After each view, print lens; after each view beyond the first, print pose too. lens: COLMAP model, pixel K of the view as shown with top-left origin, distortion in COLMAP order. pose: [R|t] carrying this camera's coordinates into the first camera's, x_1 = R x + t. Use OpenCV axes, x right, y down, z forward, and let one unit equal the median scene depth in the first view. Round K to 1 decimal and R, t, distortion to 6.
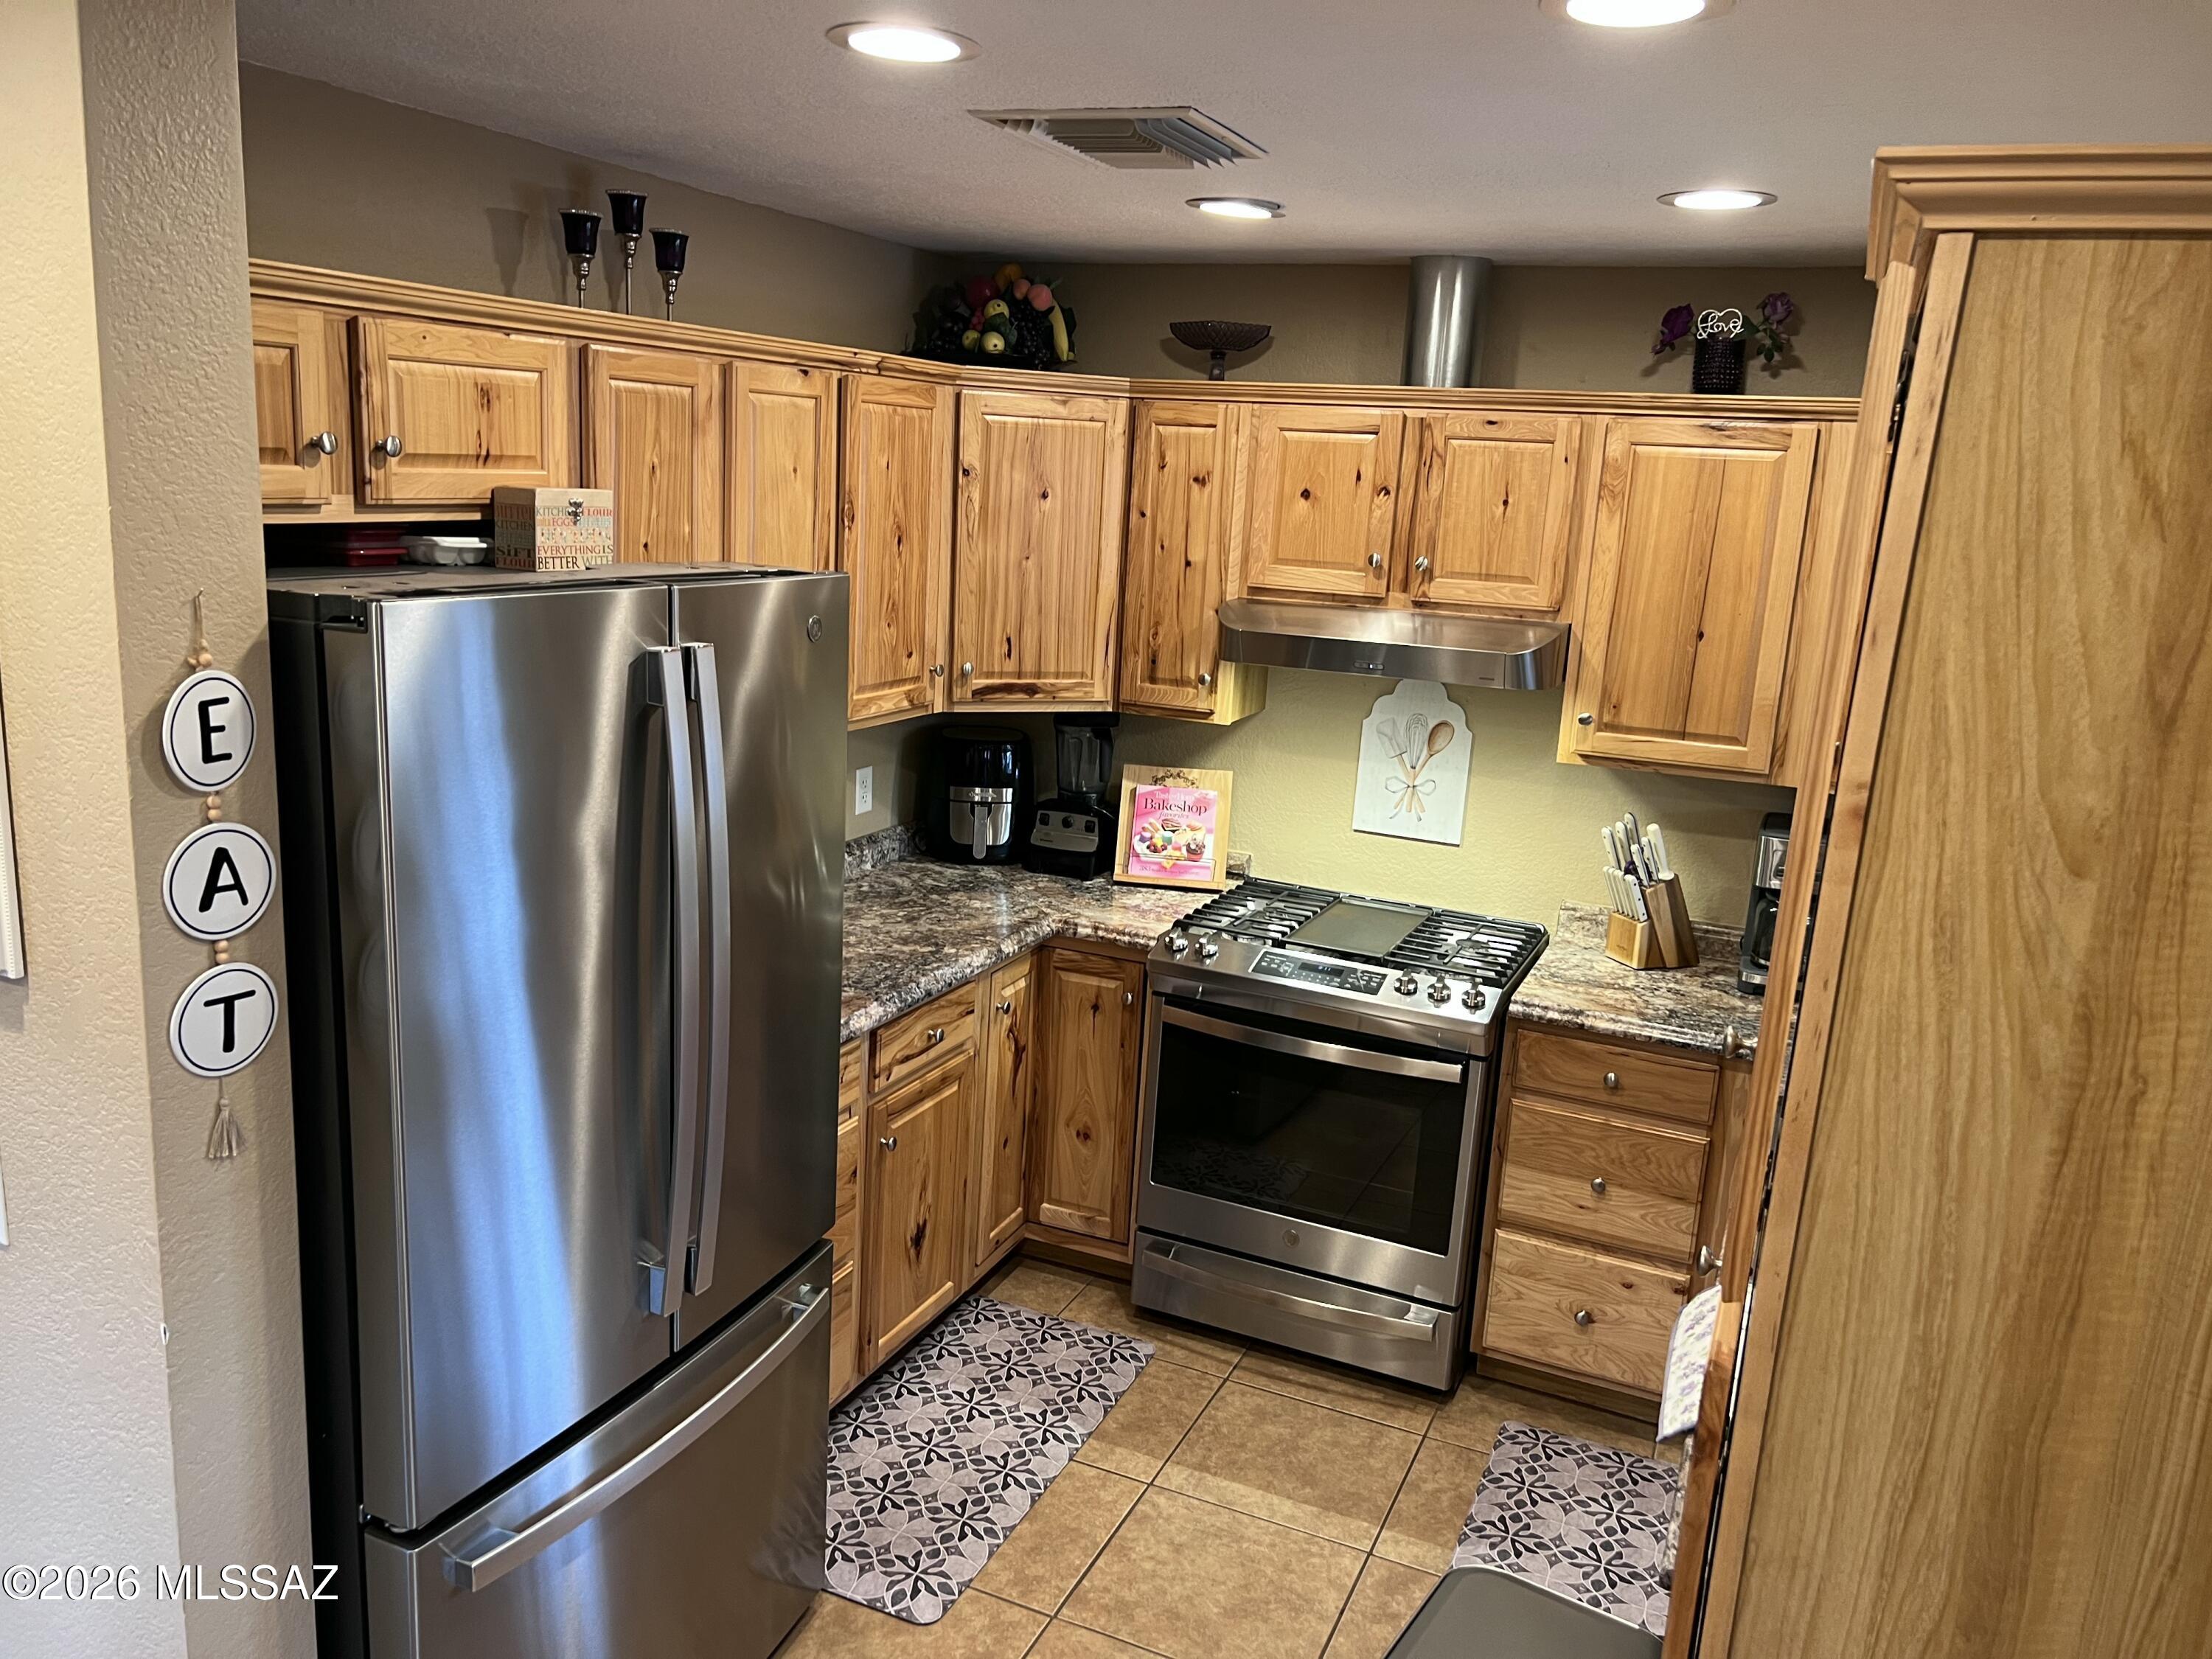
lens RADIAL K [[1678.3, 0, 1087.7], [0, 1678.3, 855.9], [0, 0, 1]] dist [0.062705, -0.075678]
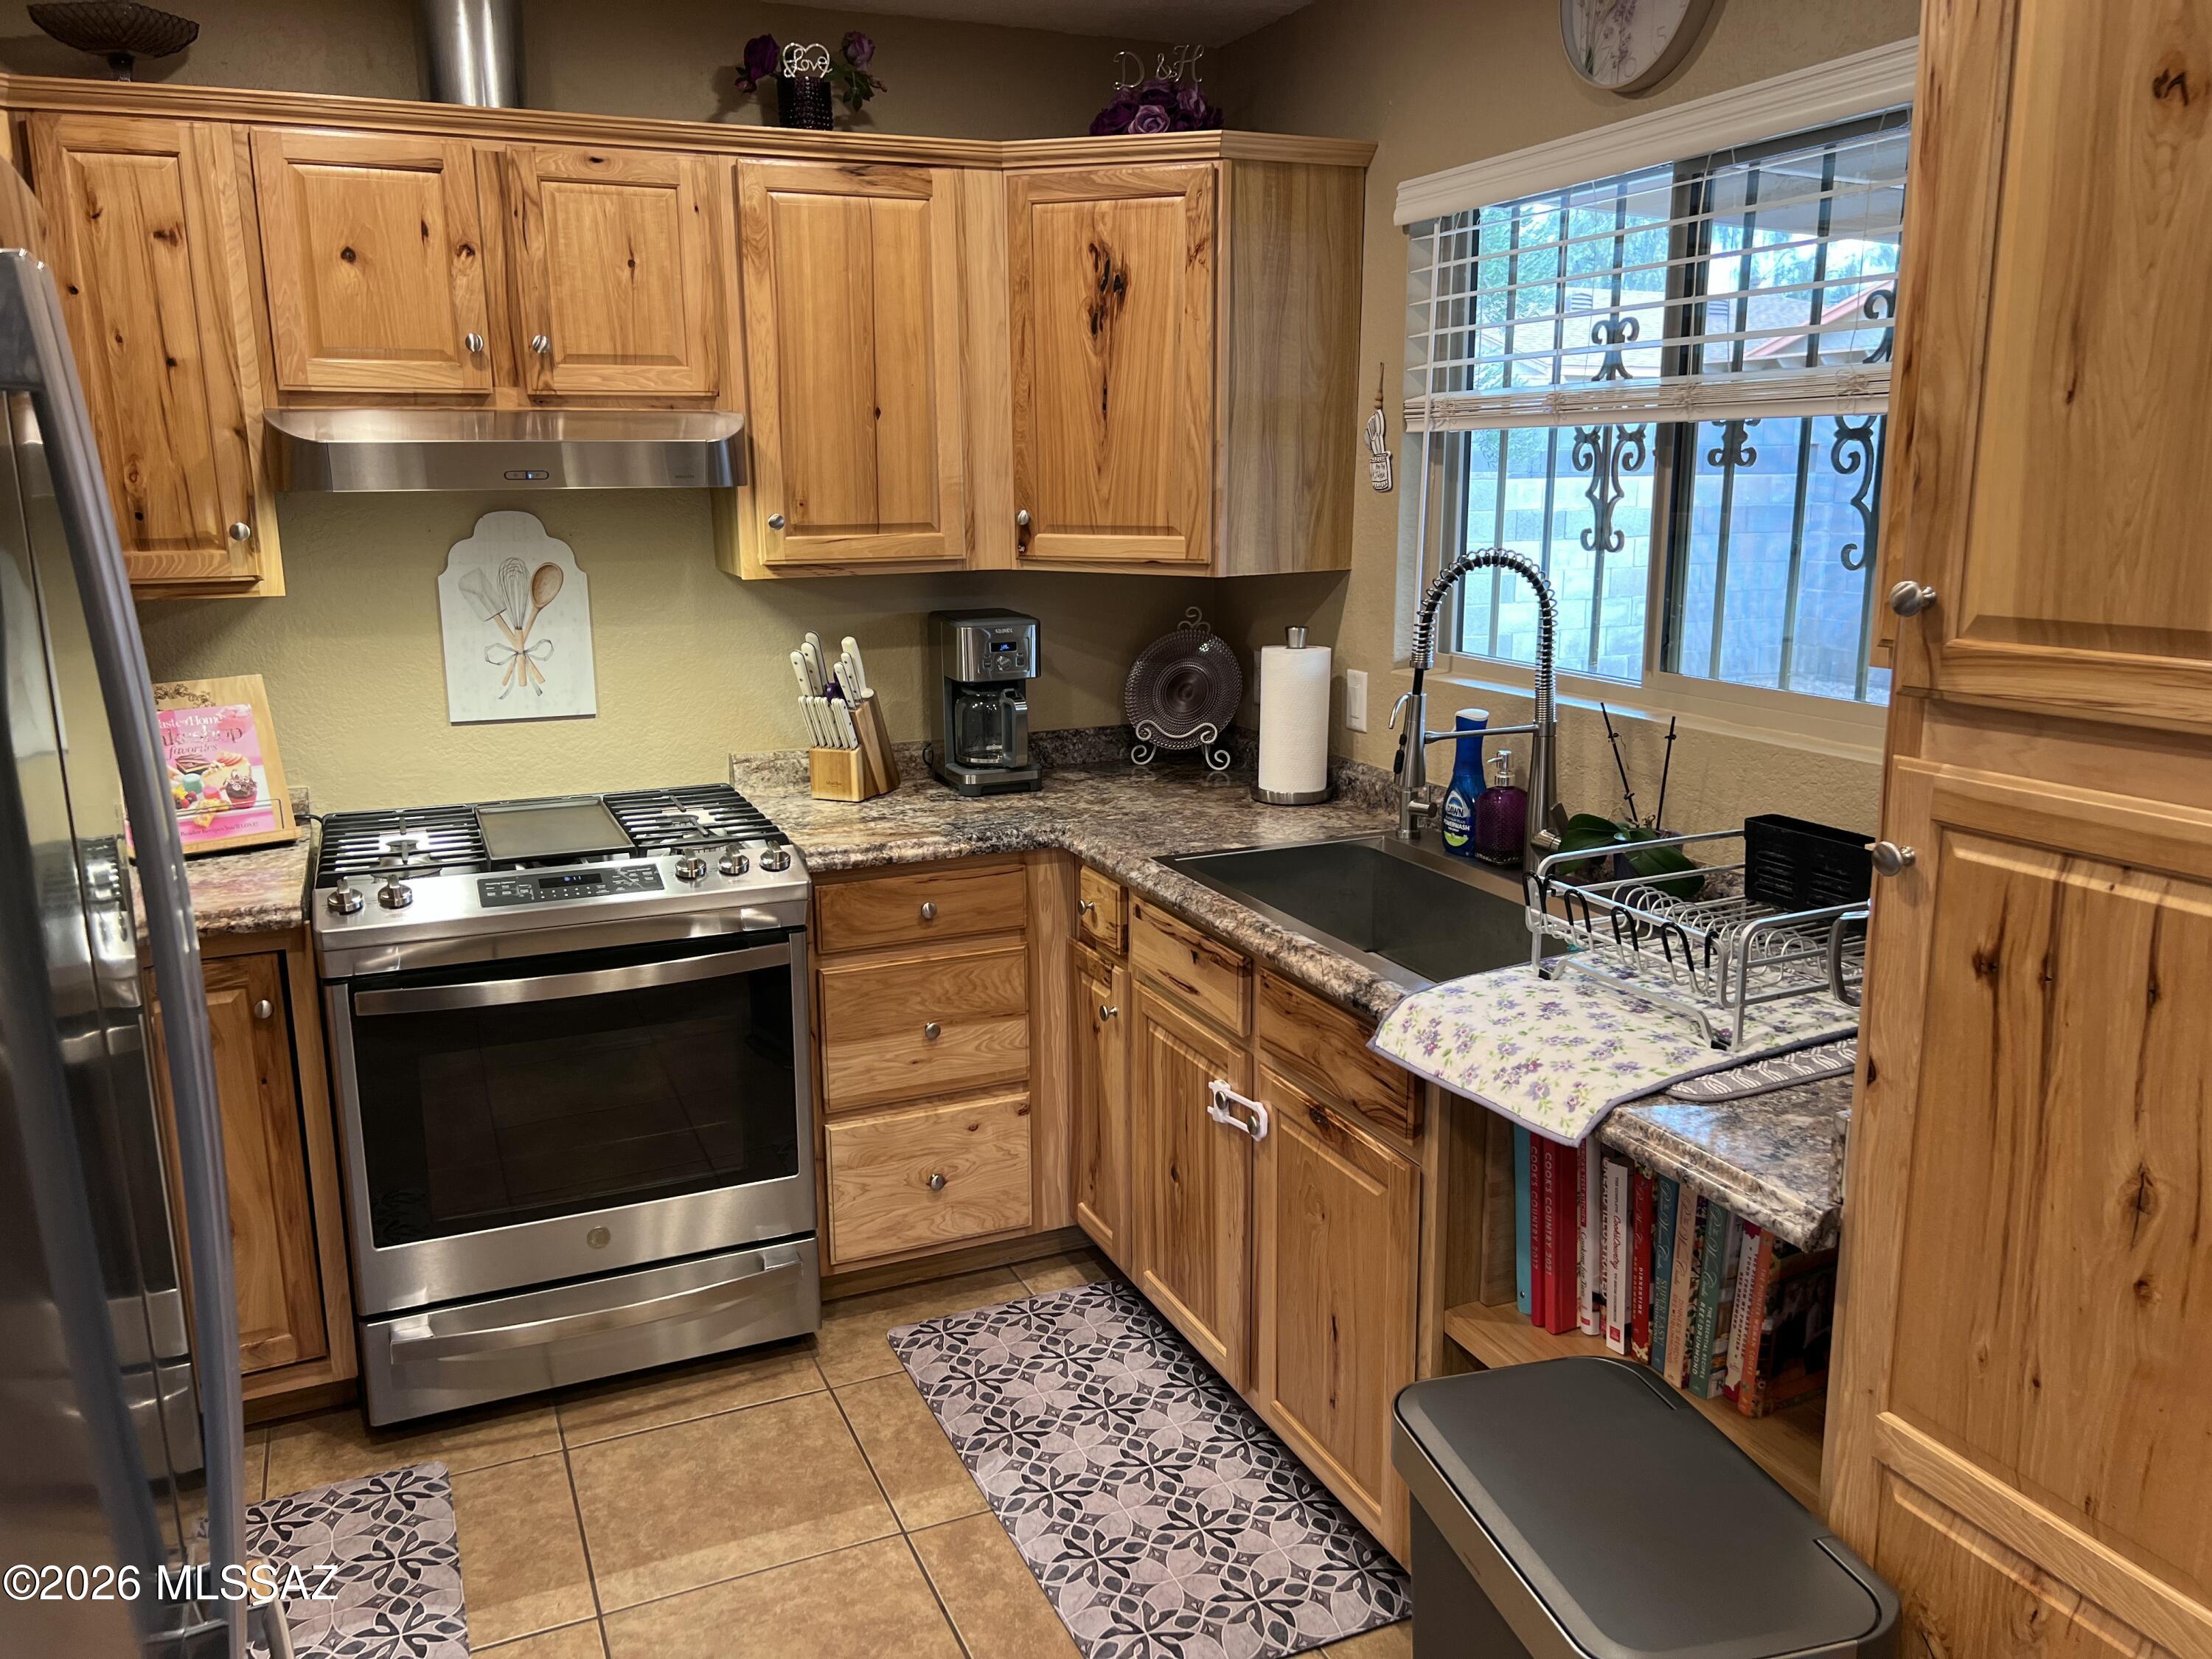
lens RADIAL K [[1678.3, 0, 1122.2], [0, 1678.3, 834.9], [0, 0, 1]] dist [0.062705, -0.075678]
pose [[0.662246, -0.222940, 0.715351, -0.243892], [0.212600, 0.971382, 0.105915, 0.020801], [-0.718492, 0.081942, 0.690691, 0.303705]]
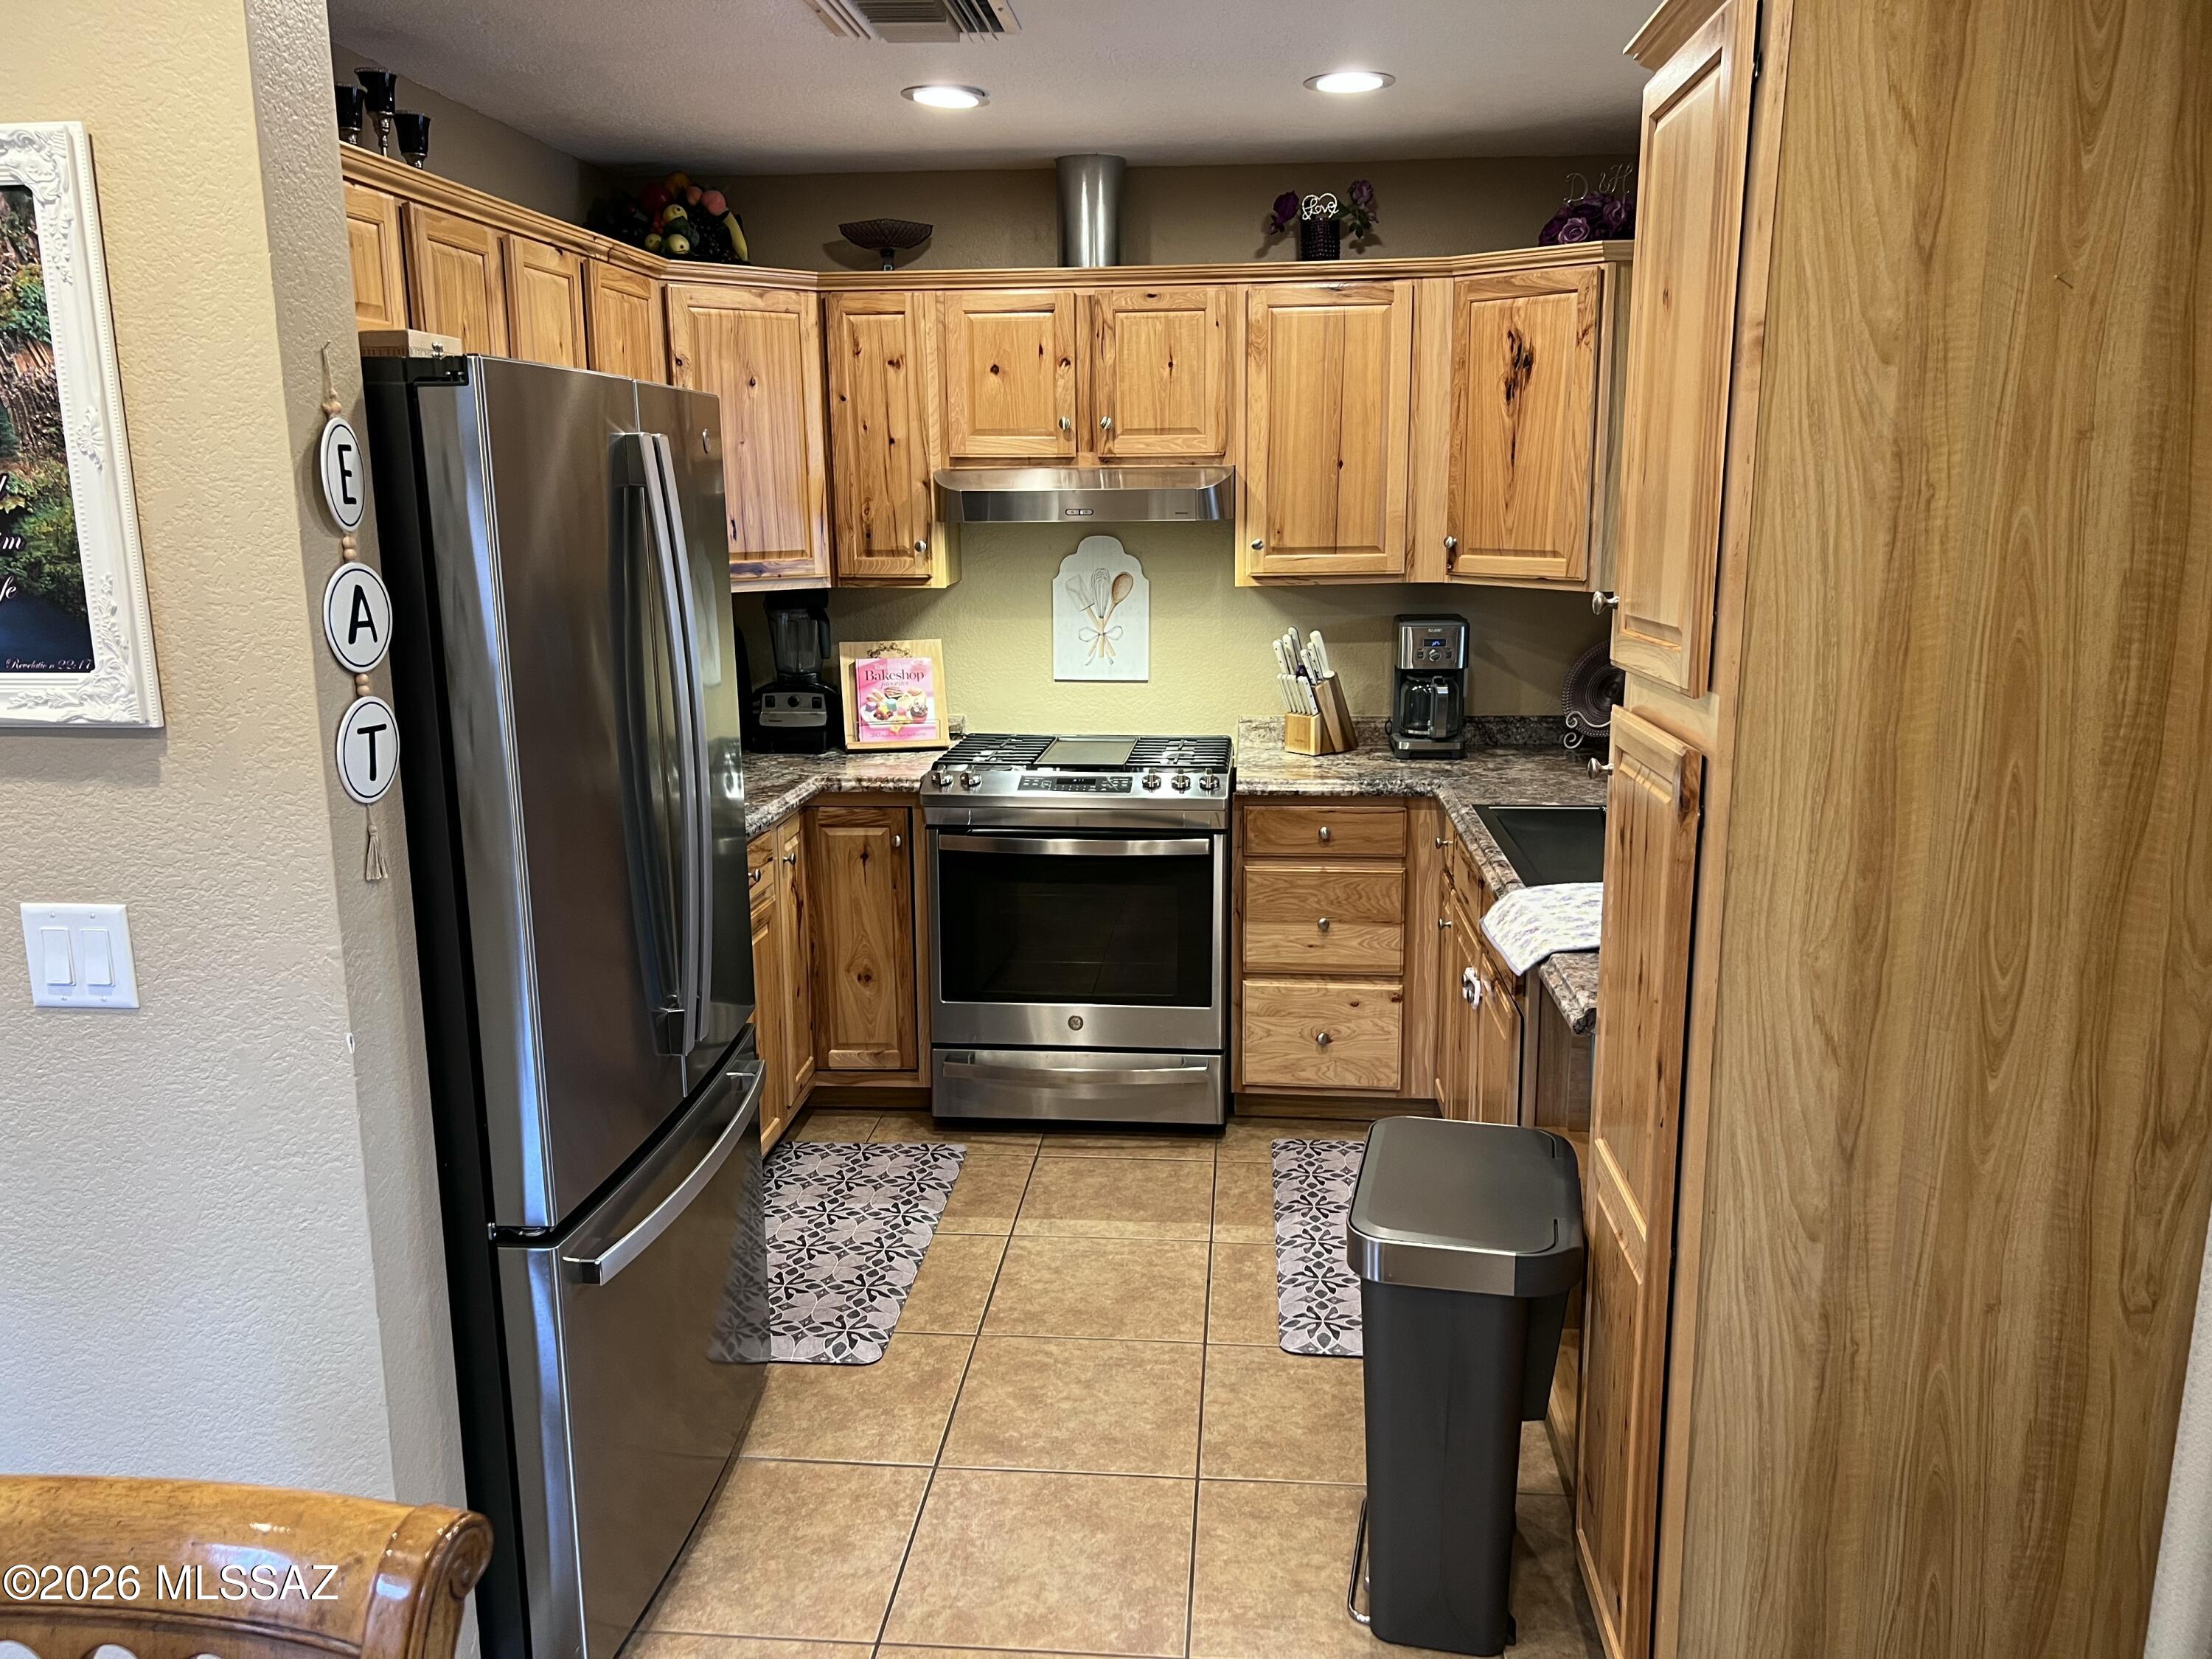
lens RADIAL K [[1678.3, 0, 1112.1], [0, 1678.3, 851.0], [0, 0, 1]] dist [0.062705, -0.075678]
pose [[0.940985, -0.132368, 0.311489, -0.204824], [0.134691, 0.990787, 0.014145, 0.105406], [-0.310491, 0.028644, 0.950145, -0.089881]]
